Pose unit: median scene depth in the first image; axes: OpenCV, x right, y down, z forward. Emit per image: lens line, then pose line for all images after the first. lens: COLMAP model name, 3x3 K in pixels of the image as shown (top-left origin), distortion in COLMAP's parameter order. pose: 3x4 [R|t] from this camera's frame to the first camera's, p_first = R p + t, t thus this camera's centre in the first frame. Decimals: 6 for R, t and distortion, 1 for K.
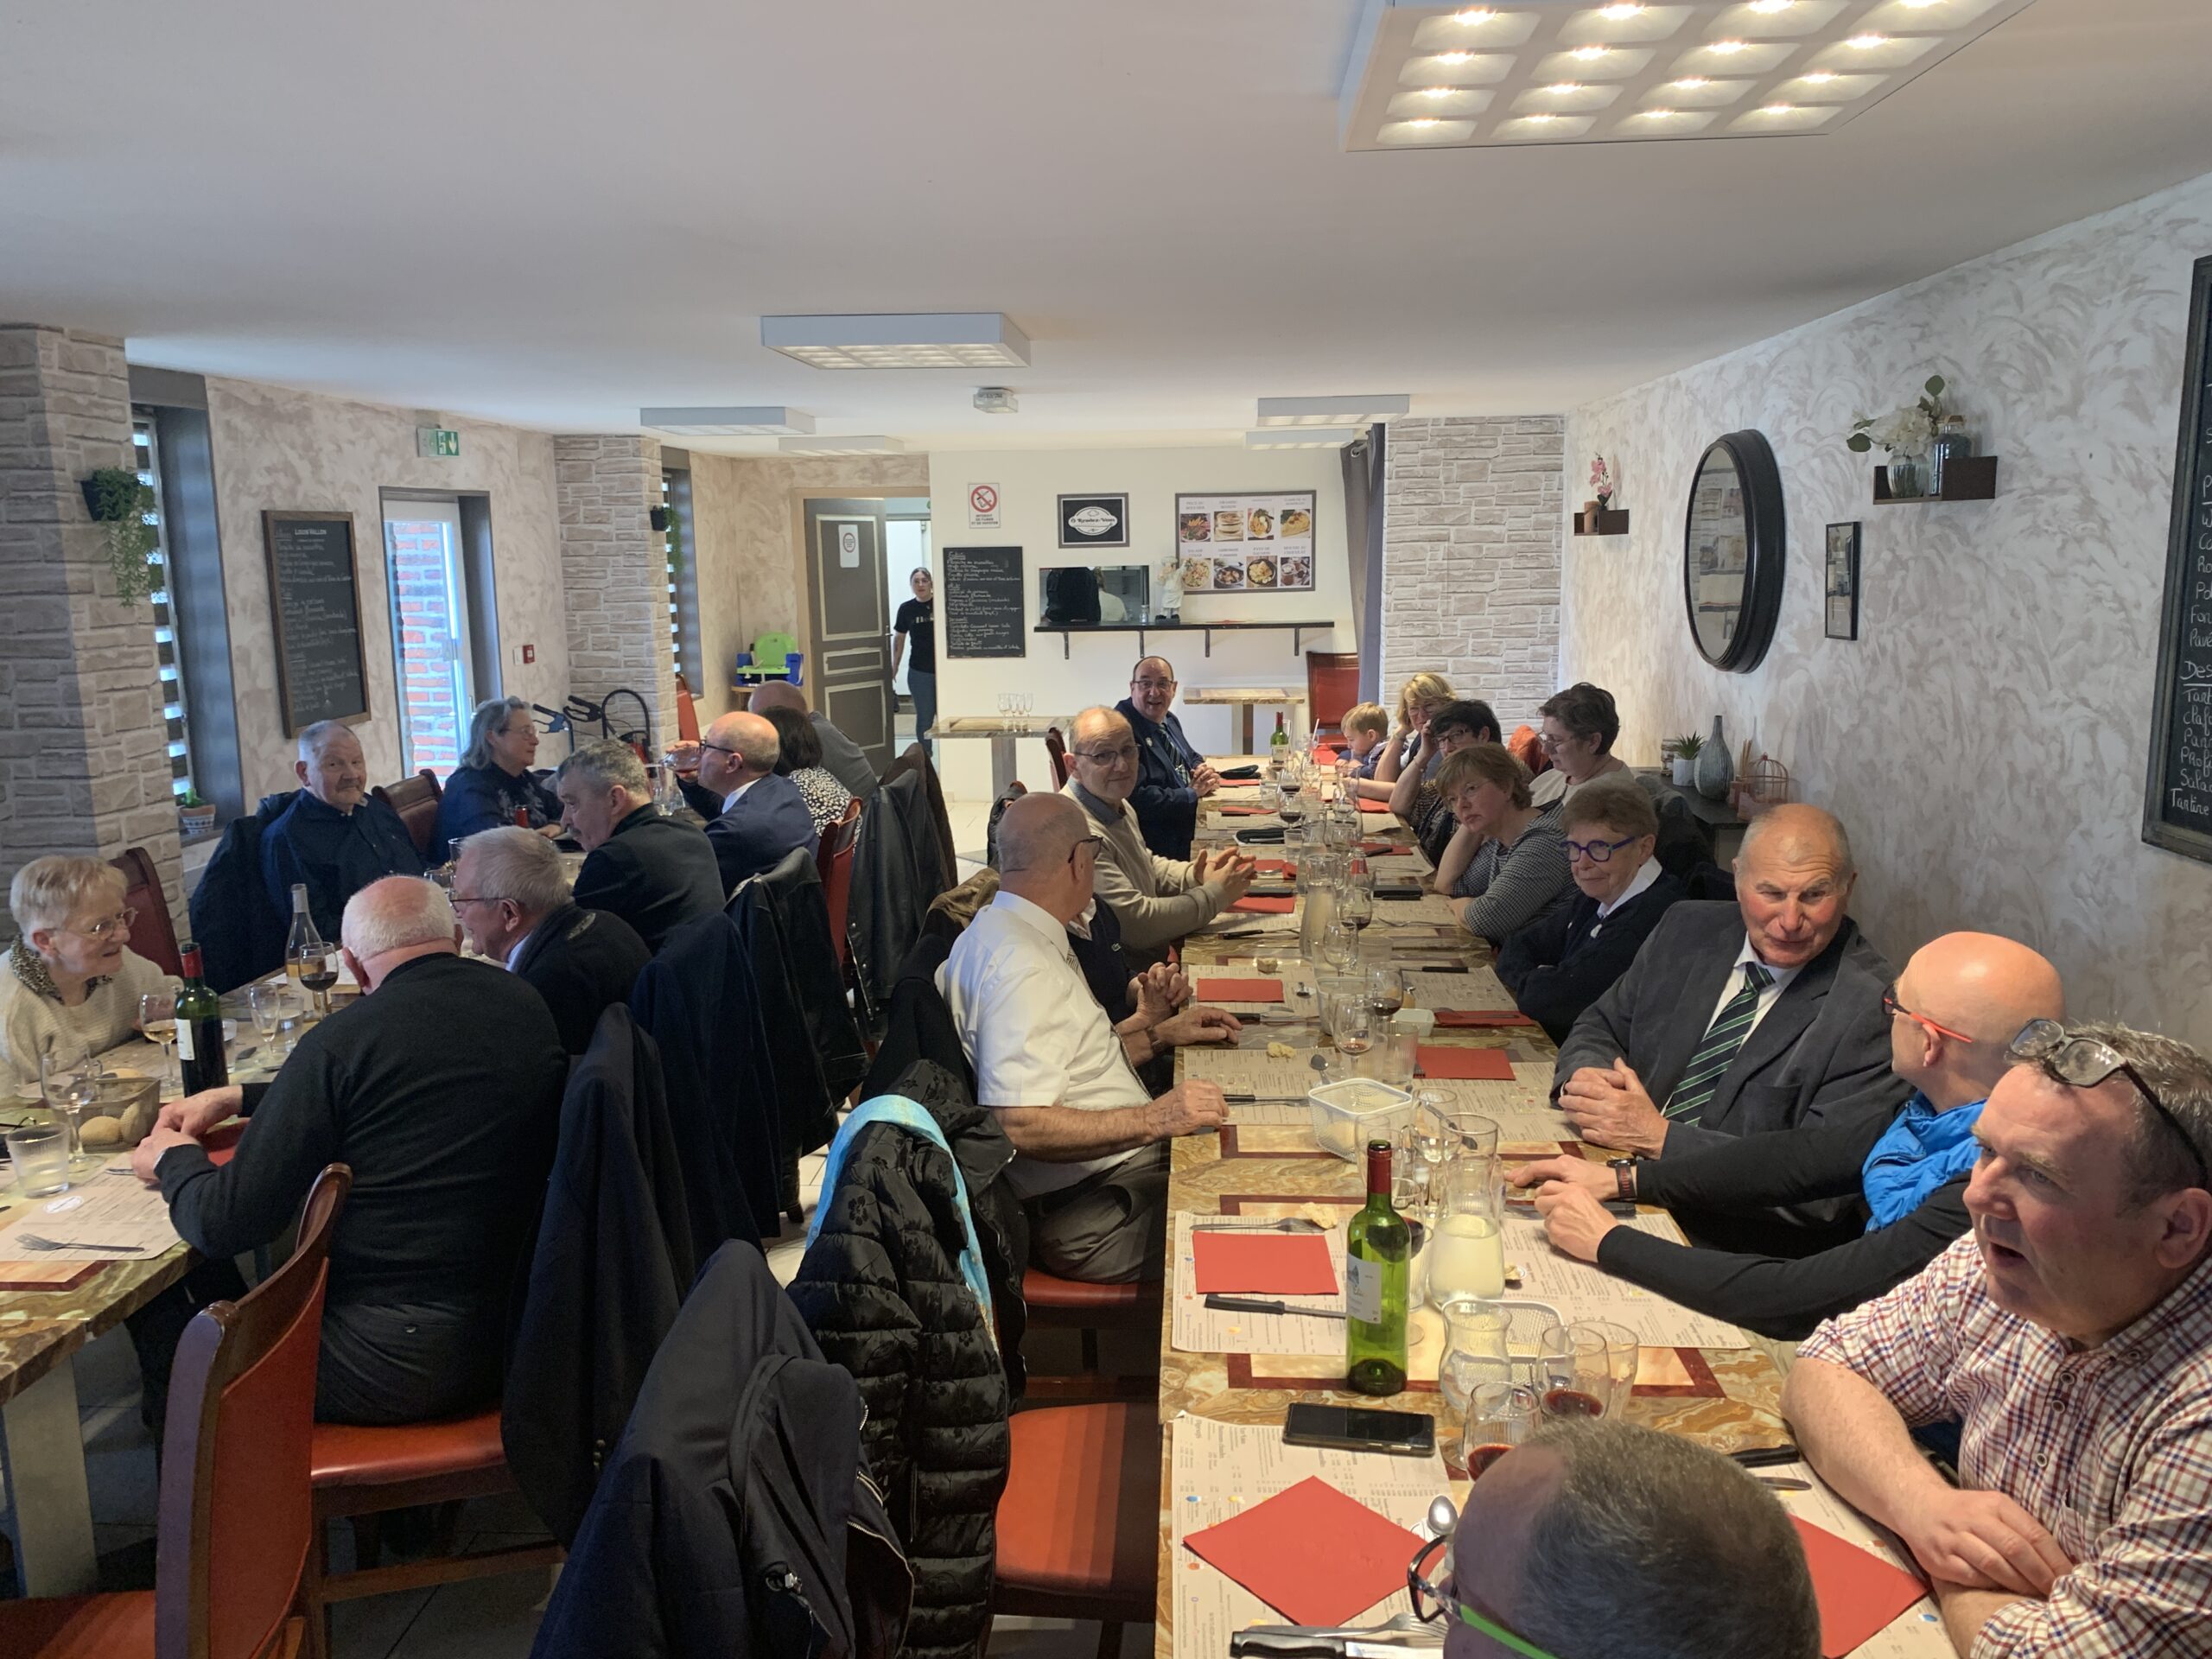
lens RADIAL K [[1699.7, 0, 1122.8], [0, 1699.7, 820.2], [0, 0, 1]] dist [0.056592, -0.065321]
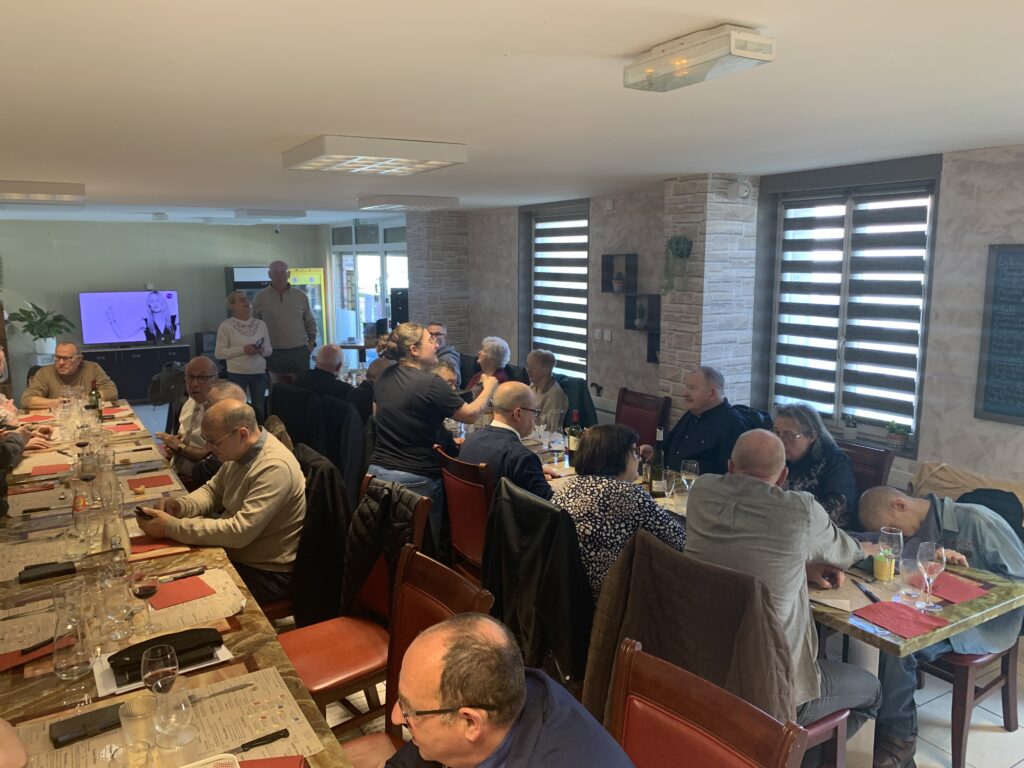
lens RADIAL K [[786.8, 0, 506.3], [0, 786.8, 379.2], [0, 0, 1]] dist [0.056592, -0.065321]
pose [[-0.828871, 0.105515, -0.549399, 0.267204], [-0.073633, 0.952933, 0.294104, -0.408032], [0.554573, 0.284228, -0.782089, 2.268302]]
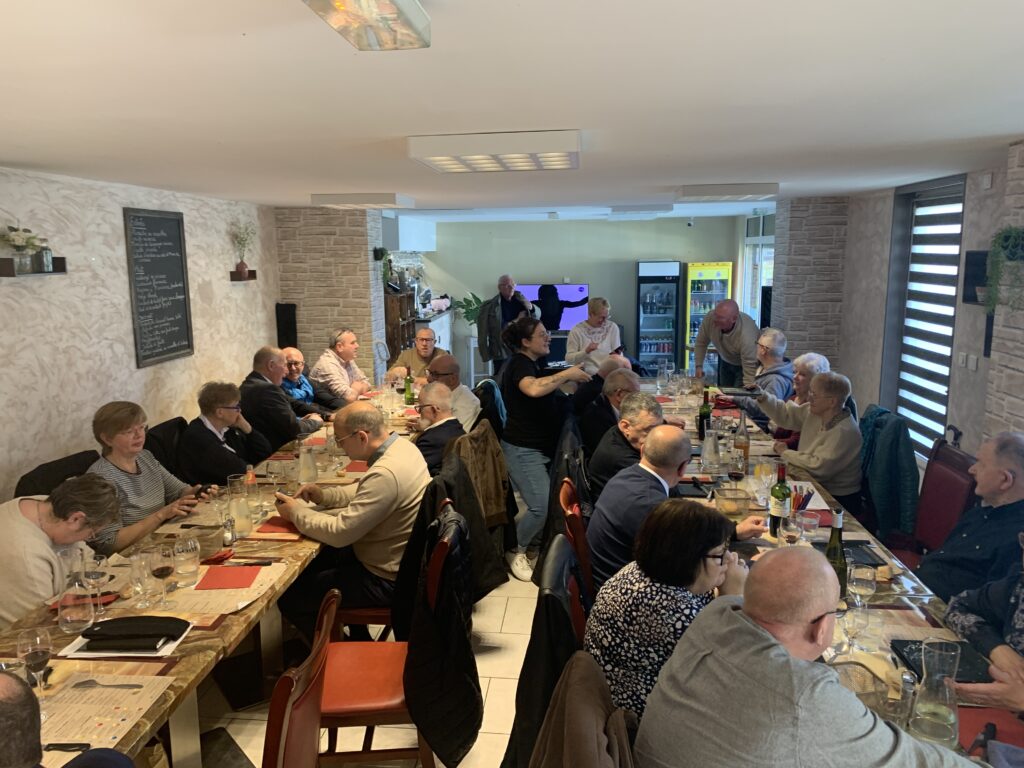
lens RADIAL K [[786.8, 0, 501.0], [0, 786.8, 378.3], [0, 0, 1]] dist [0.056592, -0.065321]
pose [[-0.998164, 0.019210, 0.057434, -0.217047], [0.036588, 0.947002, 0.319137, -0.414895], [-0.048260, 0.320653, -0.945967, 2.254397]]
